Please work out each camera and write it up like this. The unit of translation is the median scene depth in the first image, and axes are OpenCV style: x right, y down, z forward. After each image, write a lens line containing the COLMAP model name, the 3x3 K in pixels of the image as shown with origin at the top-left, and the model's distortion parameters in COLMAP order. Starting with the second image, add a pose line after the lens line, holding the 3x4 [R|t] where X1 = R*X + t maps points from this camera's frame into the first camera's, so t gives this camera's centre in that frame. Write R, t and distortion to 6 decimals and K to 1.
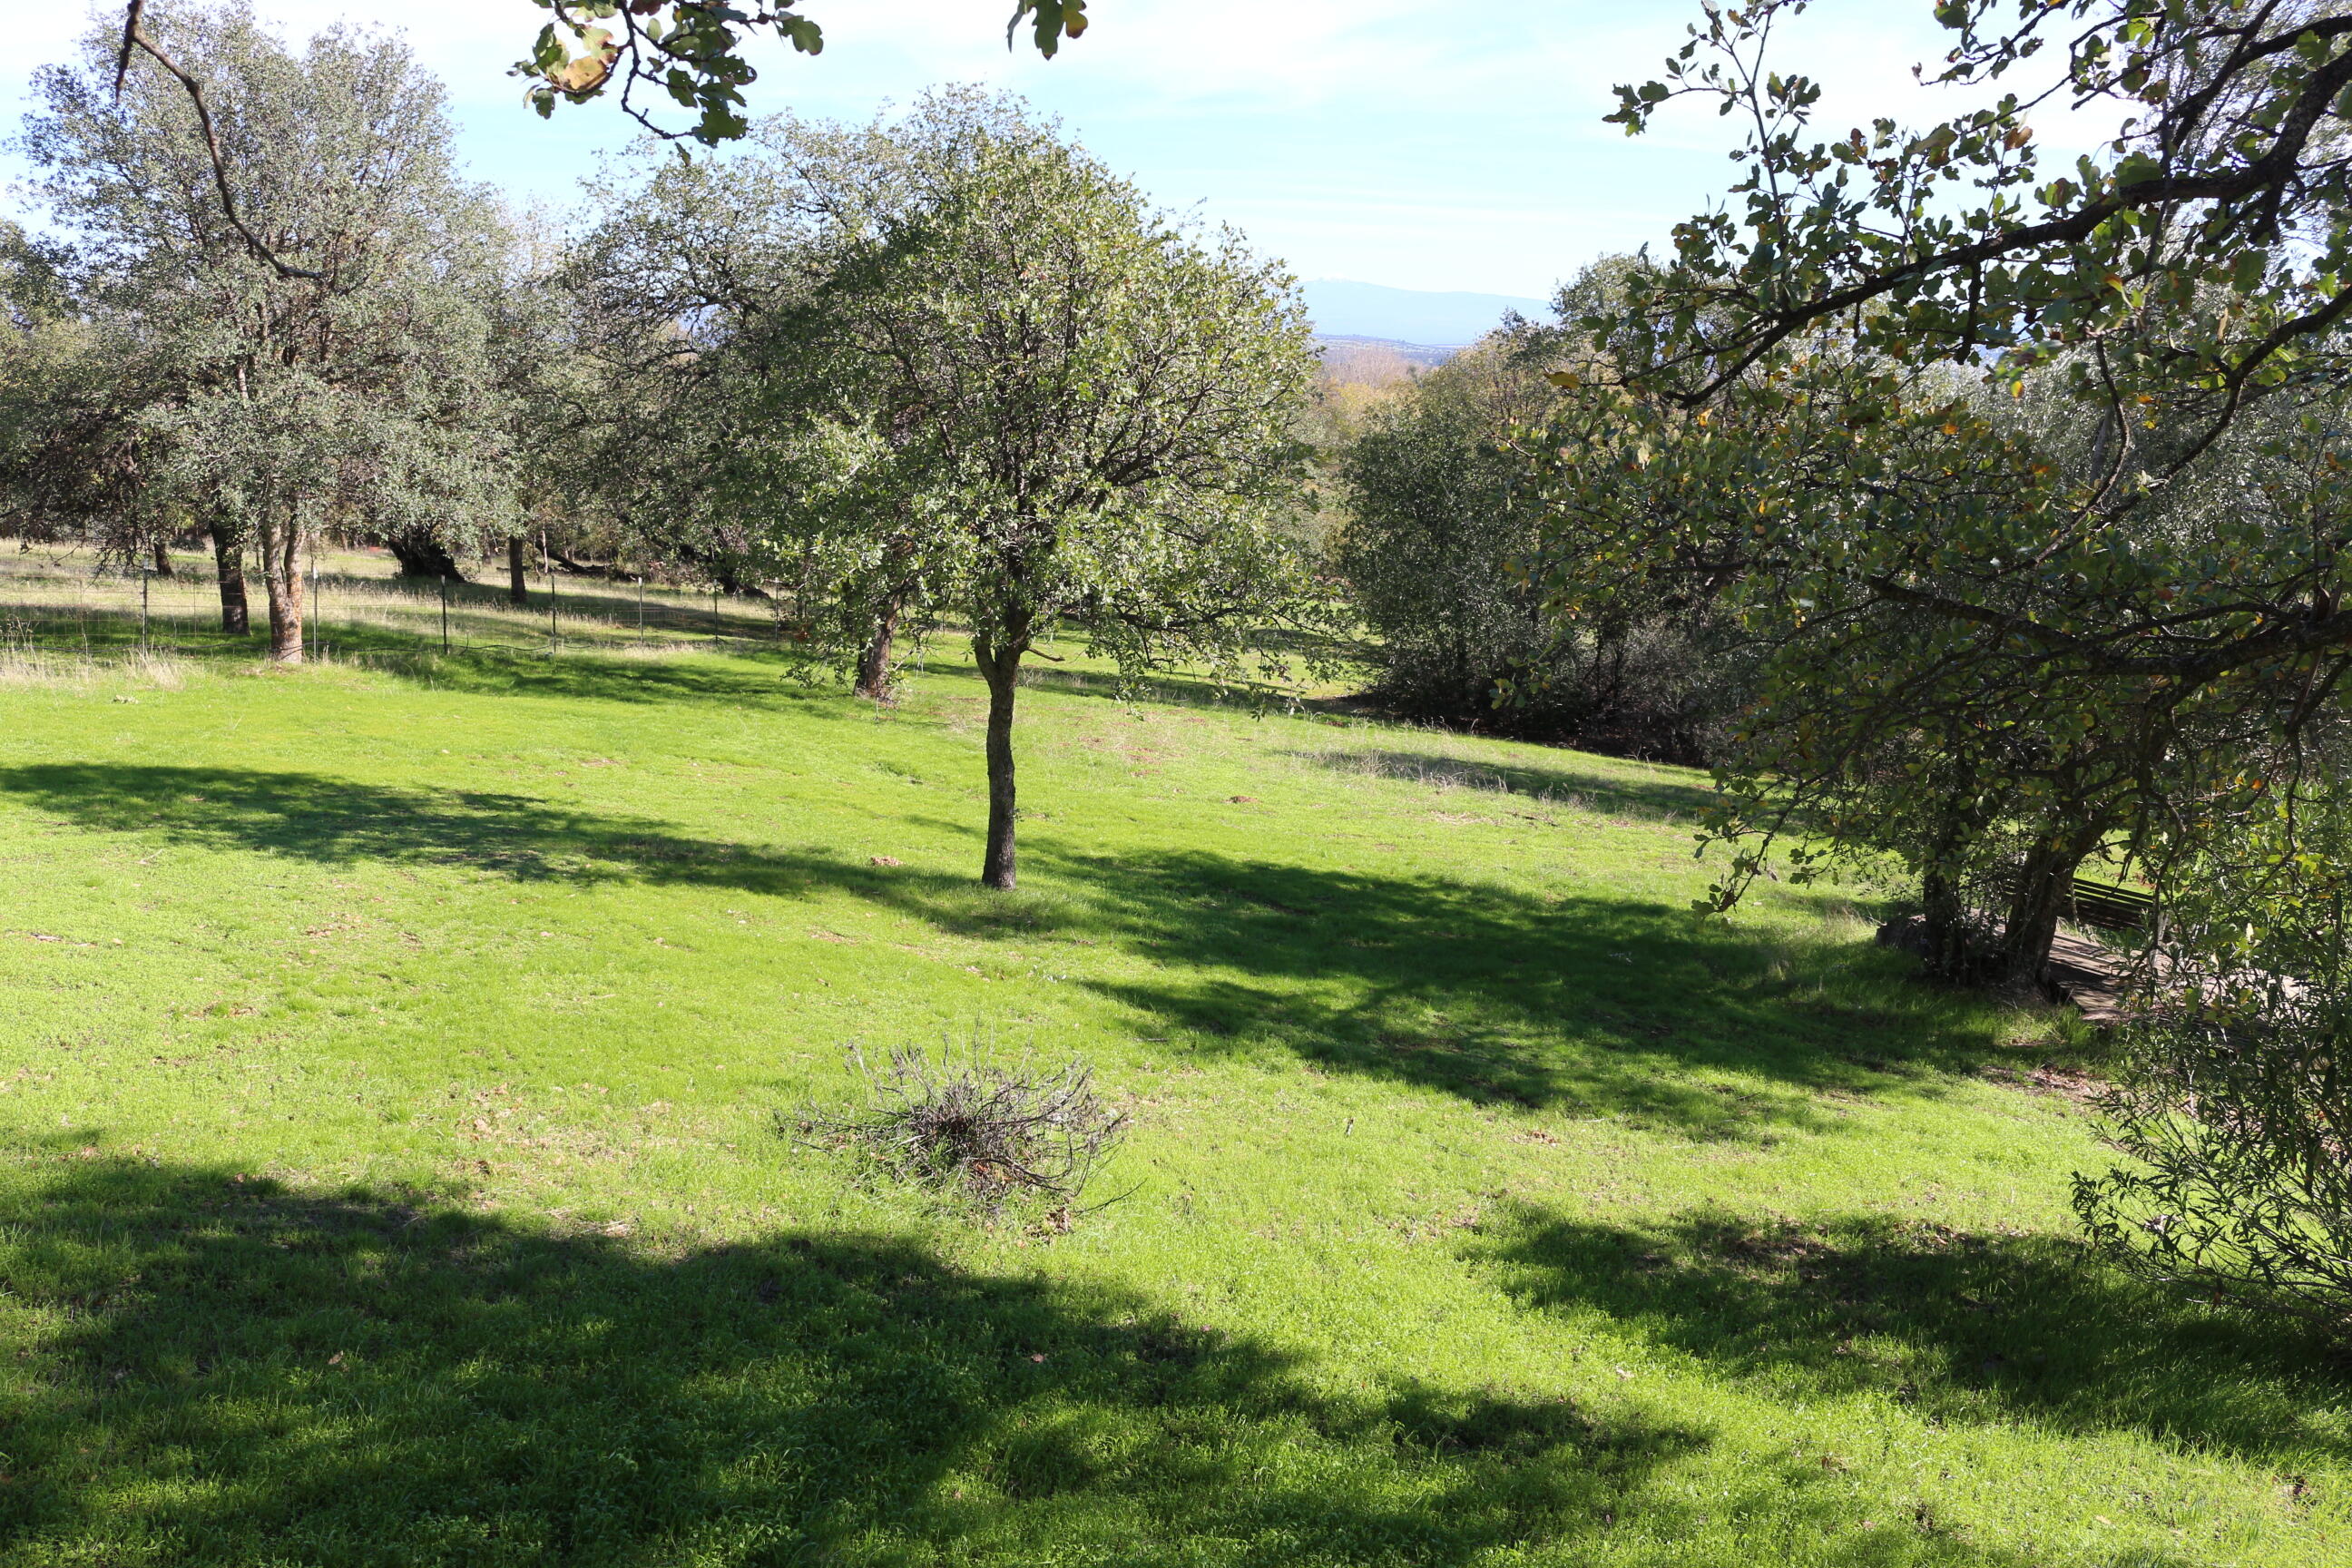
lens RADIAL K [[1934.8, 0, 1174.6], [0, 1934.8, 784.1], [0, 0, 1]] dist [-0.076044, 0.014287]
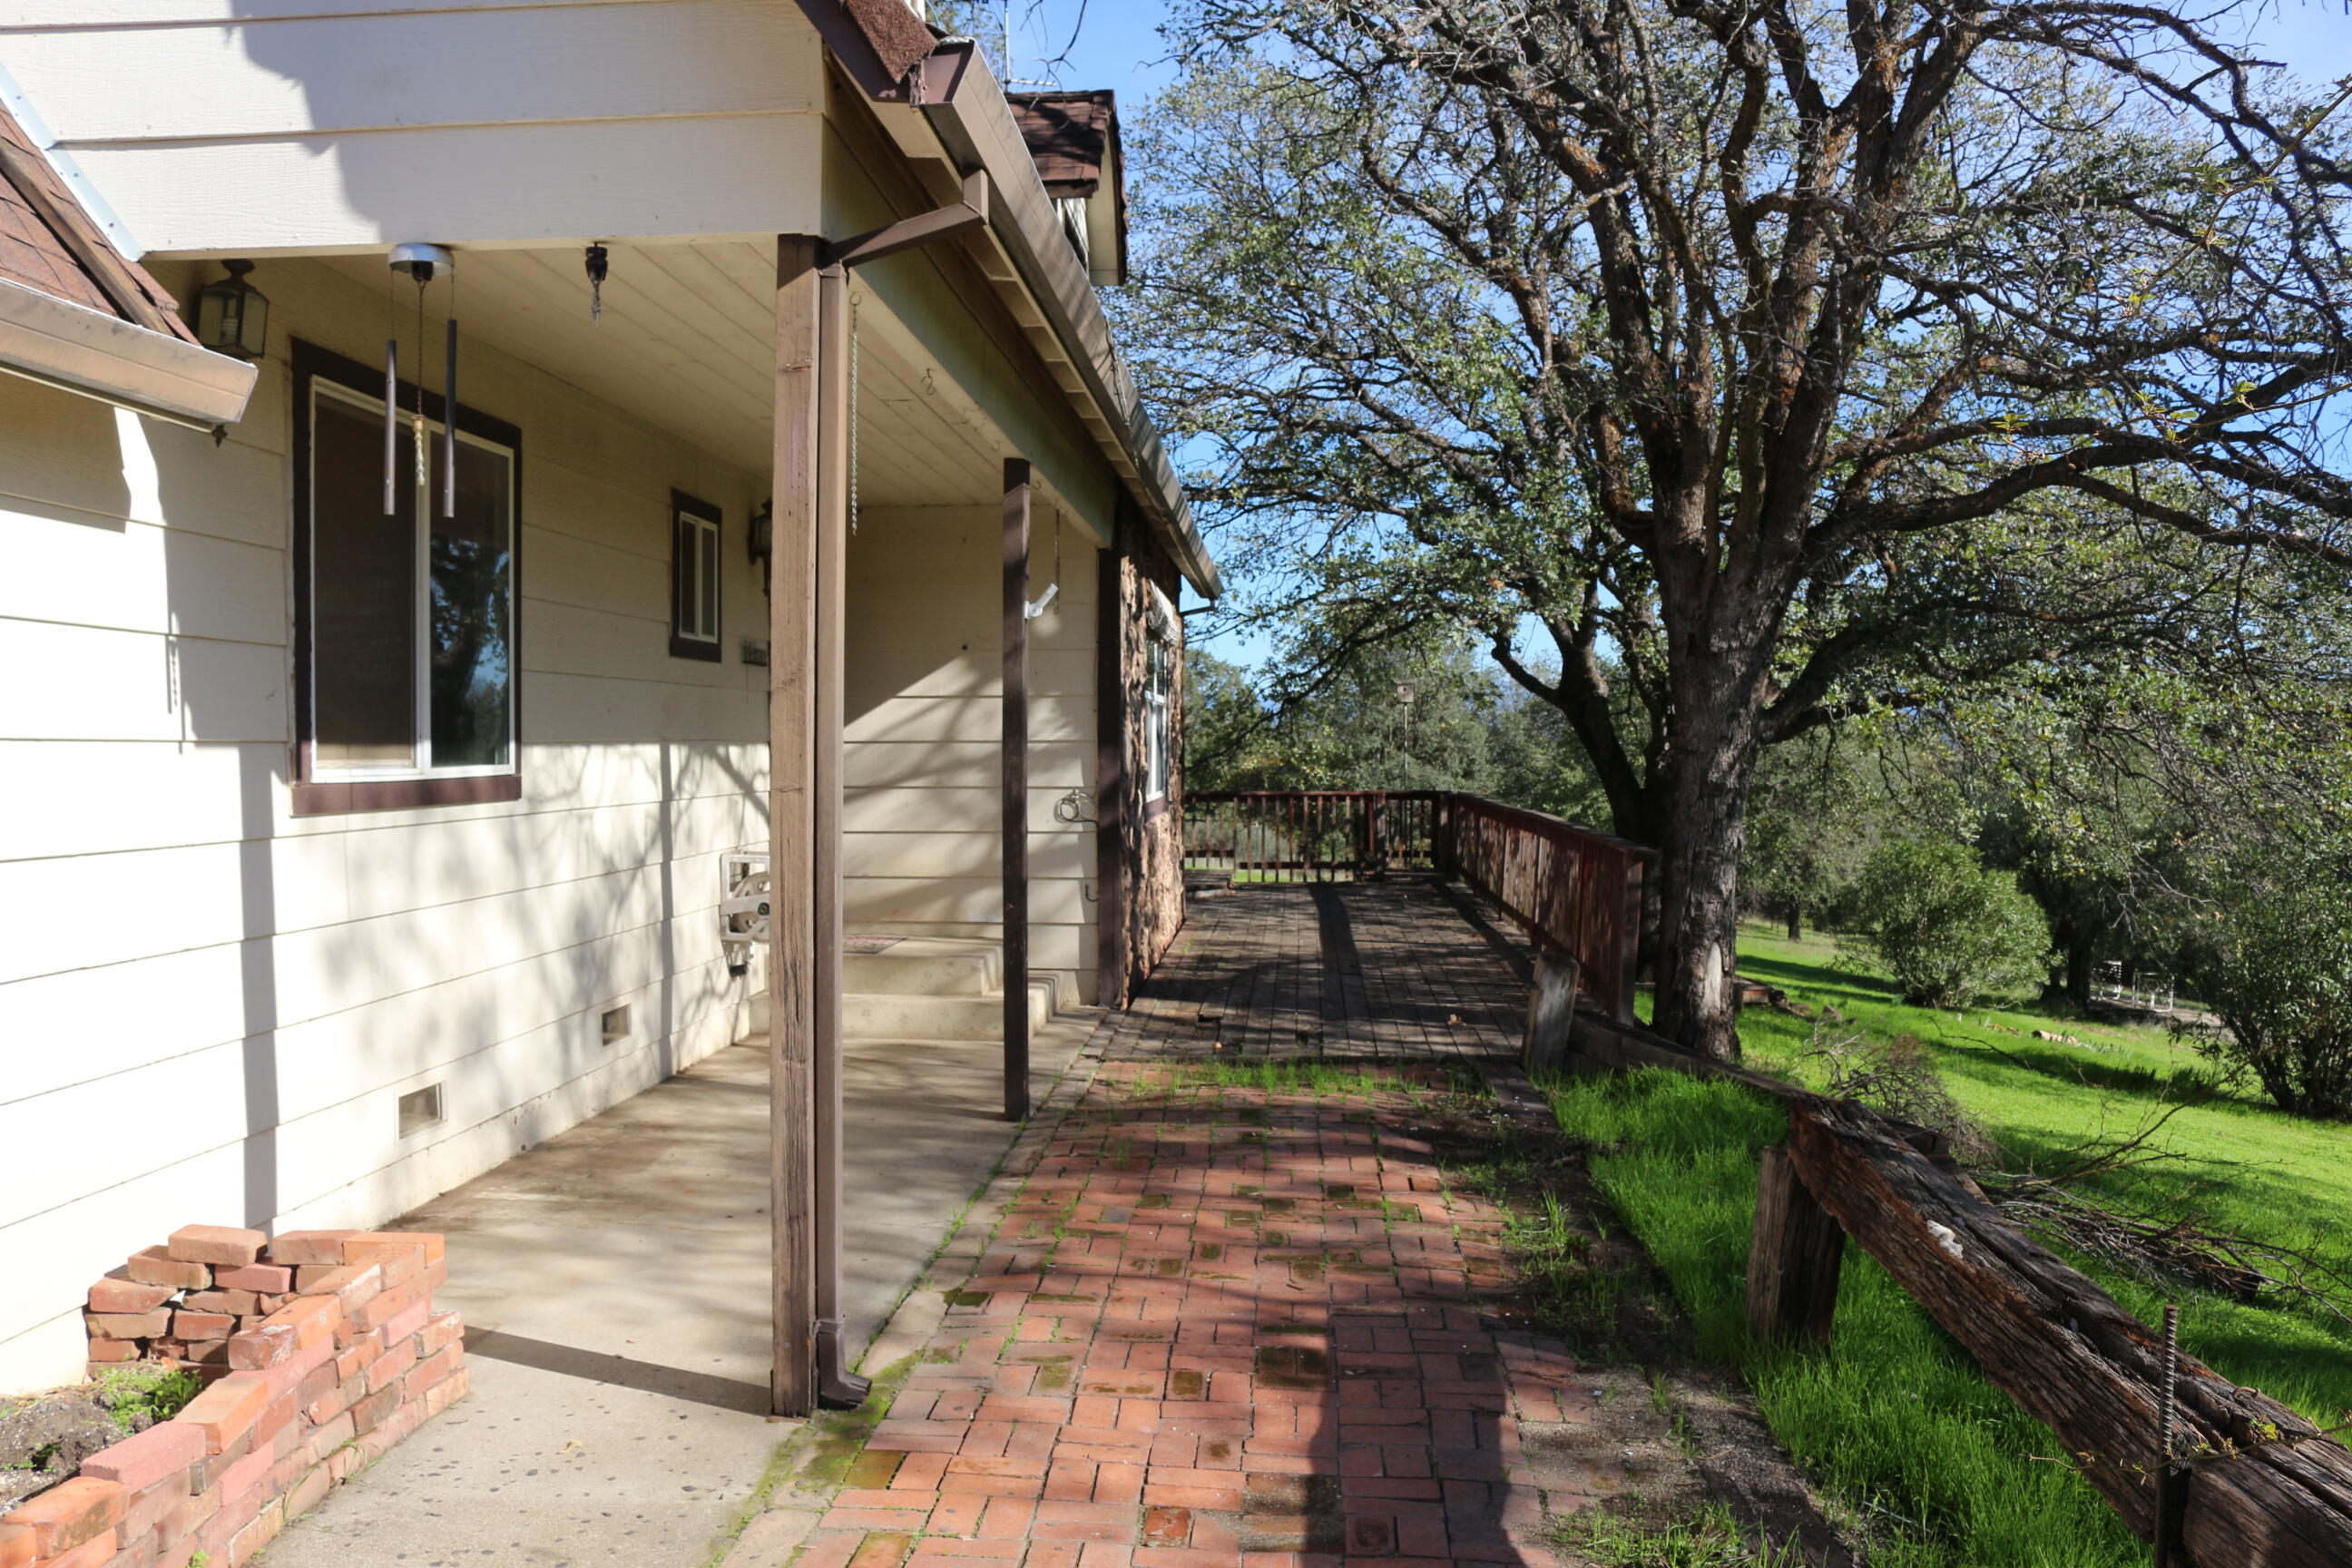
lens RADIAL K [[1934.8, 0, 1173.4], [0, 1934.8, 779.7], [0, 0, 1]] dist [-0.076044, 0.014287]
pose [[0.864020, -0.001105, -0.503456, 0.408687], [-0.097672, 0.980631, -0.169775, 0.204178], [0.493891, 0.195863, 0.847177, -0.954863]]
